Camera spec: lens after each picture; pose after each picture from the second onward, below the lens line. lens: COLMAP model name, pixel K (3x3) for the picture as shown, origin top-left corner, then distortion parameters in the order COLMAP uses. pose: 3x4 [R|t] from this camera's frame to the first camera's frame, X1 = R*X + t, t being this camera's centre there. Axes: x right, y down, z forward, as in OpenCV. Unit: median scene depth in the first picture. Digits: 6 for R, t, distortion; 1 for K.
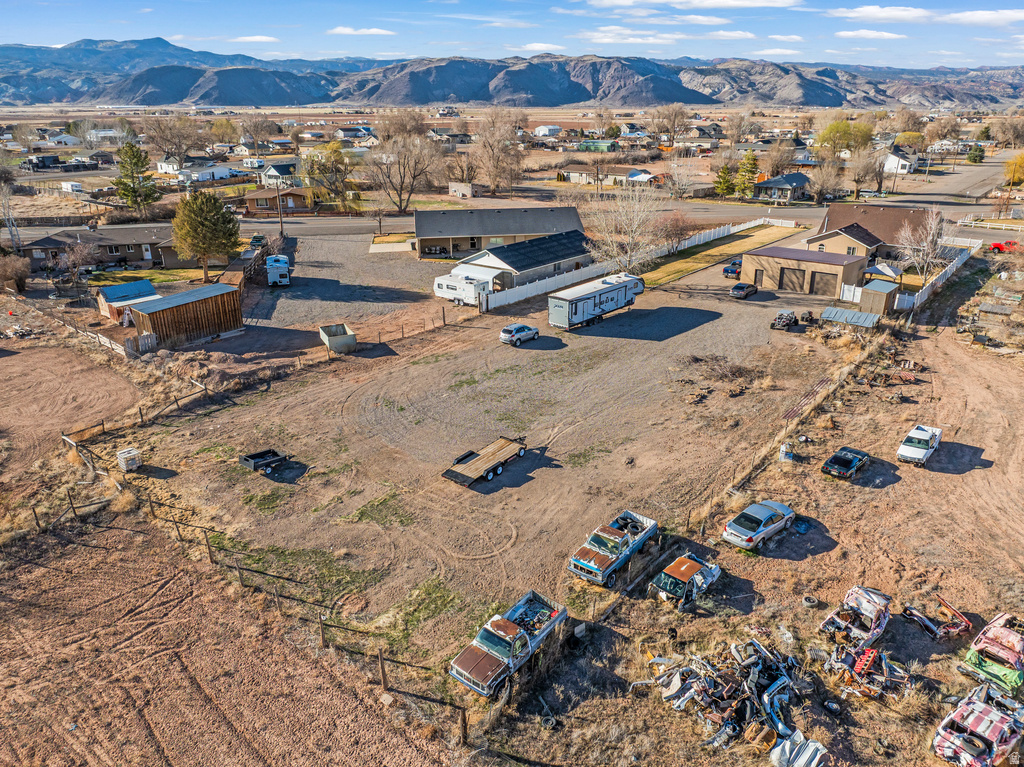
lens RADIAL K [[721.4, 0, 516.6], [0, 721.4, 380.4], [0, 0, 1]] dist [-0.062593, 0.037668]
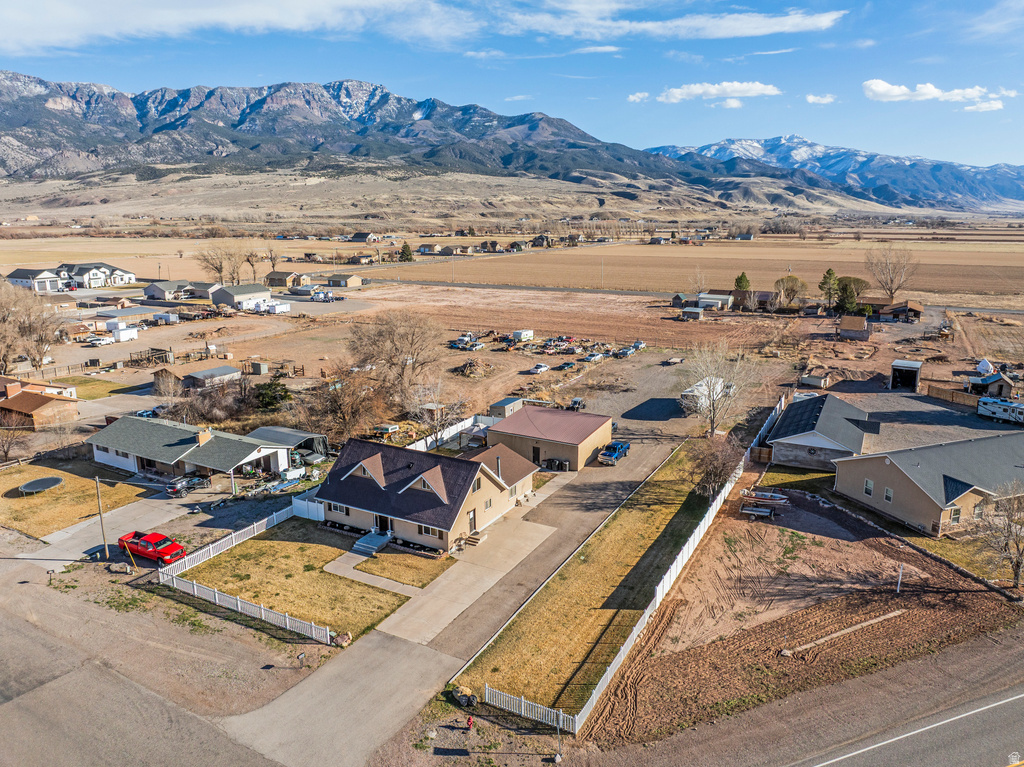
lens RADIAL K [[720.6, 0, 517.1], [0, 720.6, 379.7], [0, 0, 1]] dist [-0.054157, 0.028380]
pose [[-0.980267, 0.053638, -0.190259, 0.113594], [-0.061130, 0.833049, 0.549812, -0.137270], [0.187986, 0.550593, -0.813332, 0.314813]]
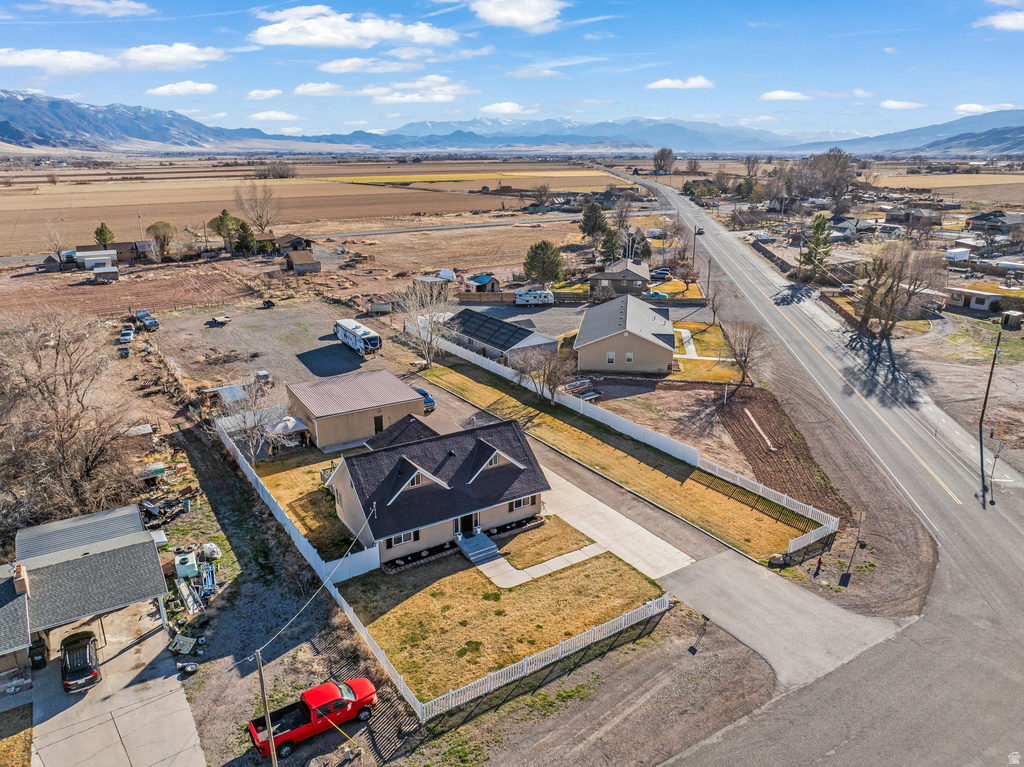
lens RADIAL K [[720.6, 0, 517.1], [0, 720.6, 379.7], [0, 0, 1]] dist [-0.054157, 0.028380]
pose [[-0.295514, 0.295032, -0.908641, 0.205837], [-0.337720, 0.857445, 0.388244, -0.107506], [0.893654, 0.421597, -0.153749, 0.233733]]
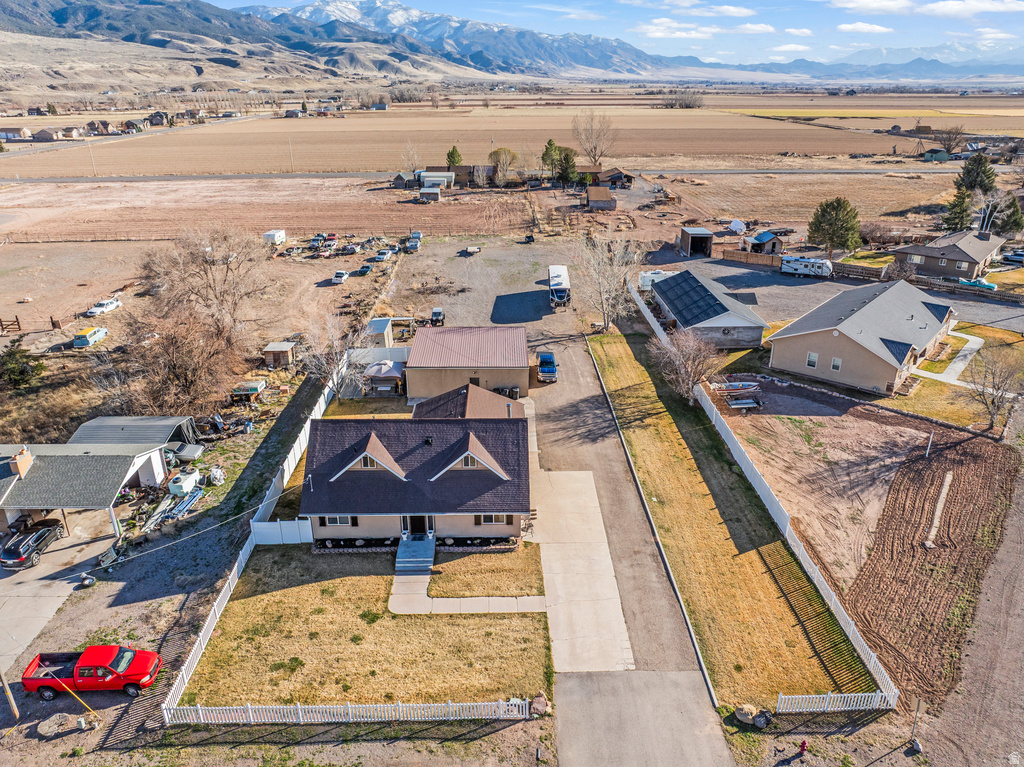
lens RADIAL K [[721.4, 0, 516.6], [0, 721.4, 380.4], [0, 0, 1]] dist [-0.062593, 0.037668]
pose [[-0.756104, 0.260367, -0.600429, 0.157150], [-0.225452, 0.757672, 0.612458, -0.120090], [0.614393, 0.598450, -0.514179, 0.265629]]
